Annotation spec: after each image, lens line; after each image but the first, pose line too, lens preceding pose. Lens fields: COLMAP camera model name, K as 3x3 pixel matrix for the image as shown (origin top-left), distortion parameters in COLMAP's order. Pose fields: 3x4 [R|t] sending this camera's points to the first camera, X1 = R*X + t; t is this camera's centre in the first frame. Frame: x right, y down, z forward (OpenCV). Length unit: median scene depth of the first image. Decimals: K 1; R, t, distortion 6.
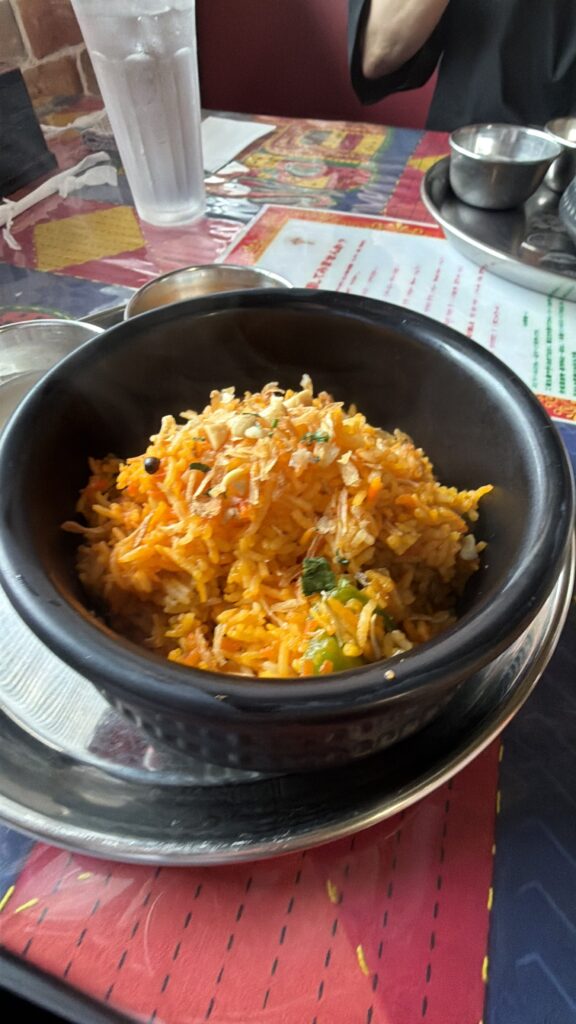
lens RADIAL K [[472.5, 0, 284.3], [0, 472.5, 508.6], [0, 0, 1]] dist [0.002880, 0.001599]
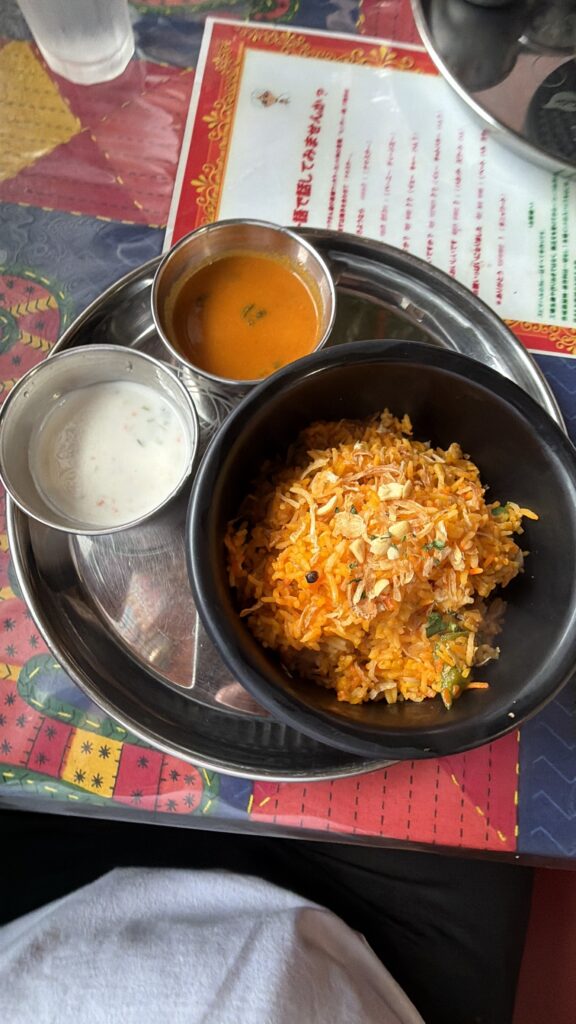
lens RADIAL K [[472.5, 0, 284.6], [0, 472.5, 515.7], [0, 0, 1]] dist [0.002880, 0.001599]
pose [[0.978543, -0.188100, 0.084098, -0.439984], [0.132506, 0.887053, 0.442243, -0.855654], [-0.157785, -0.421610, 0.892944, -0.106856]]
